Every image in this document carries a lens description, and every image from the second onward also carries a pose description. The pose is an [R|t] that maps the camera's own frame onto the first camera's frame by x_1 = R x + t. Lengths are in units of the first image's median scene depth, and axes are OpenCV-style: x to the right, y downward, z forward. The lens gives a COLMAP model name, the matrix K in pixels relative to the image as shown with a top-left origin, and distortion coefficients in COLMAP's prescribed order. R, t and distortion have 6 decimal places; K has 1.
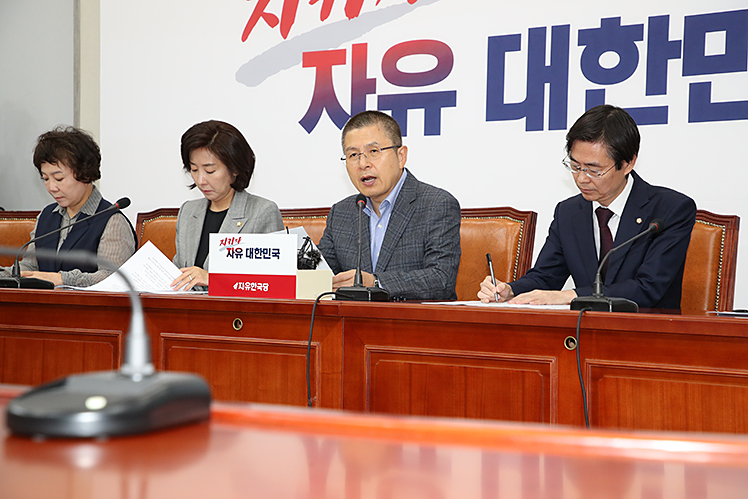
lens RADIAL K [[1423.2, 0, 374.0], [0, 1423.2, 249.5], [0, 0, 1]] dist [0.343158, -0.037262]
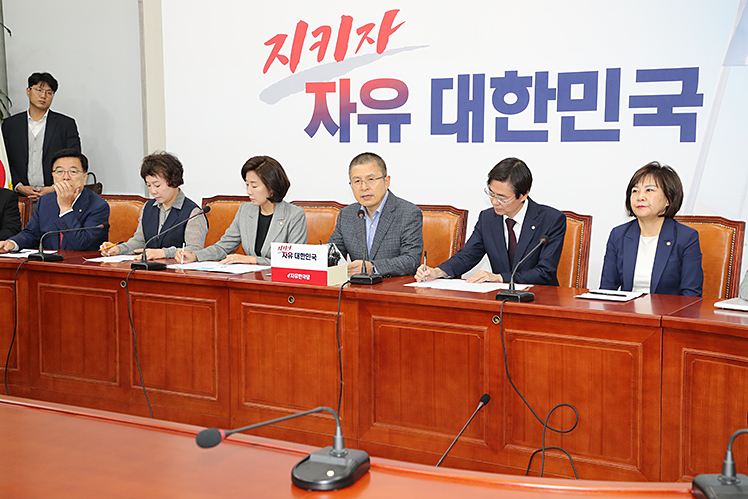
lens RADIAL K [[1076.6, 0, 374.0], [0, 1076.6, 249.5], [0, 0, 1]] dist [0.186266, -0.010568]
pose [[0.998631, -0.020950, 0.047930, -0.043728], [0.015762, 0.994222, 0.106176, -0.100172], [-0.049878, -0.105275, 0.993192, -0.167679]]
